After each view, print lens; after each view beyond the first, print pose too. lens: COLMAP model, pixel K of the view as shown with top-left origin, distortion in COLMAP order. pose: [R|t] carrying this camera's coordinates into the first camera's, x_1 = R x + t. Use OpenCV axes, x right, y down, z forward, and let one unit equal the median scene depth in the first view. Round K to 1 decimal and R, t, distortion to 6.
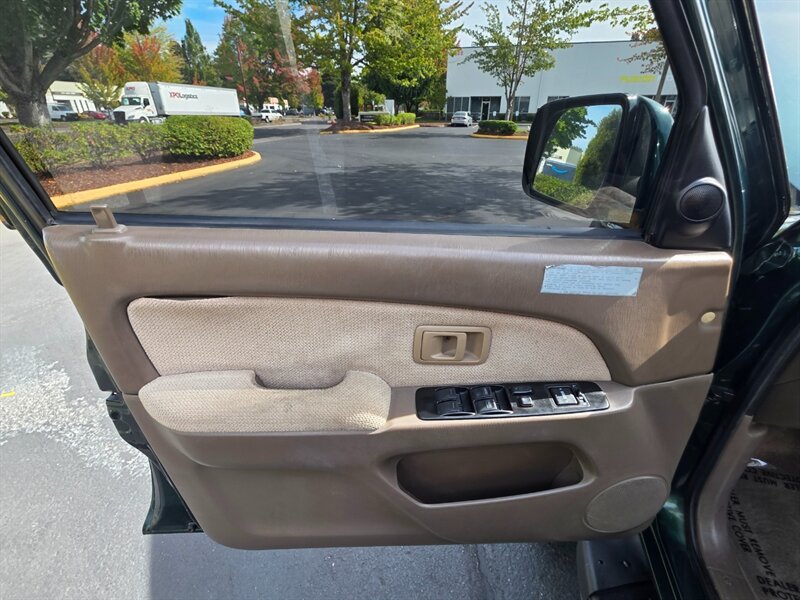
lens RADIAL K [[368.4, 0, 400.0], [0, 368.4, 300.0], [0, 0, 1]] dist [0.000257, -0.000018]
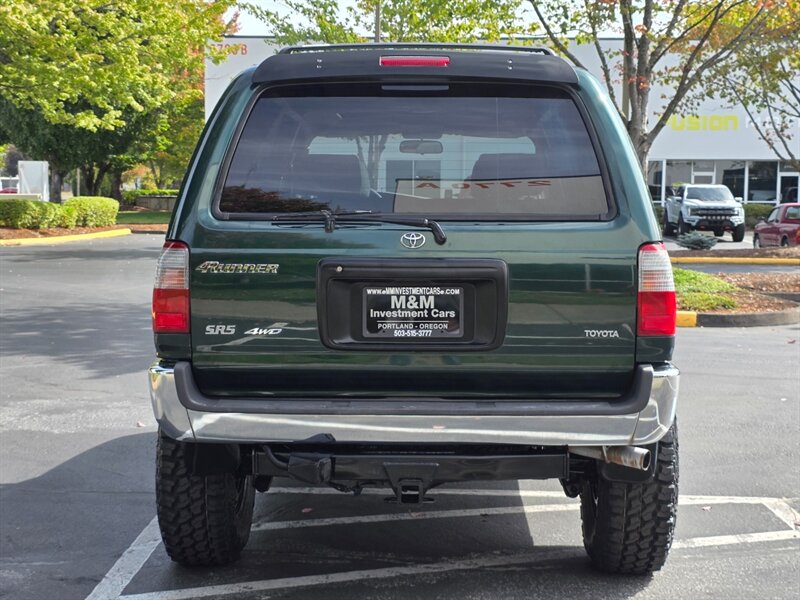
lens RADIAL K [[1366.8, 0, 402.9], [0, 1366.8, 310.1], [0, 0, 1]] dist [0.204515, -0.792958]
pose [[0.969175, -0.014017, 0.245974, -0.020496], [0.106524, 0.924078, -0.367059, 0.099697], [-0.222154, 0.381947, 0.897087, -0.191216]]
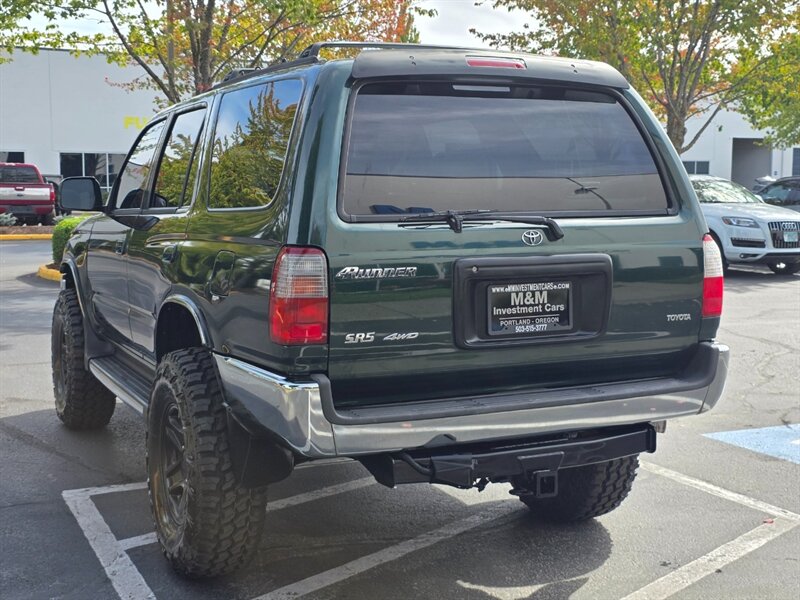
lens RADIAL K [[1081.1, 0, 412.2], [0, 1081.1, 299.0], [0, 0, 1]] dist [0.162521, -0.508425]
pose [[0.750636, -0.069545, 0.657046, -0.067037], [0.301058, 0.921213, -0.246435, 0.073396], [-0.588141, 0.382792, 0.712433, -0.142427]]
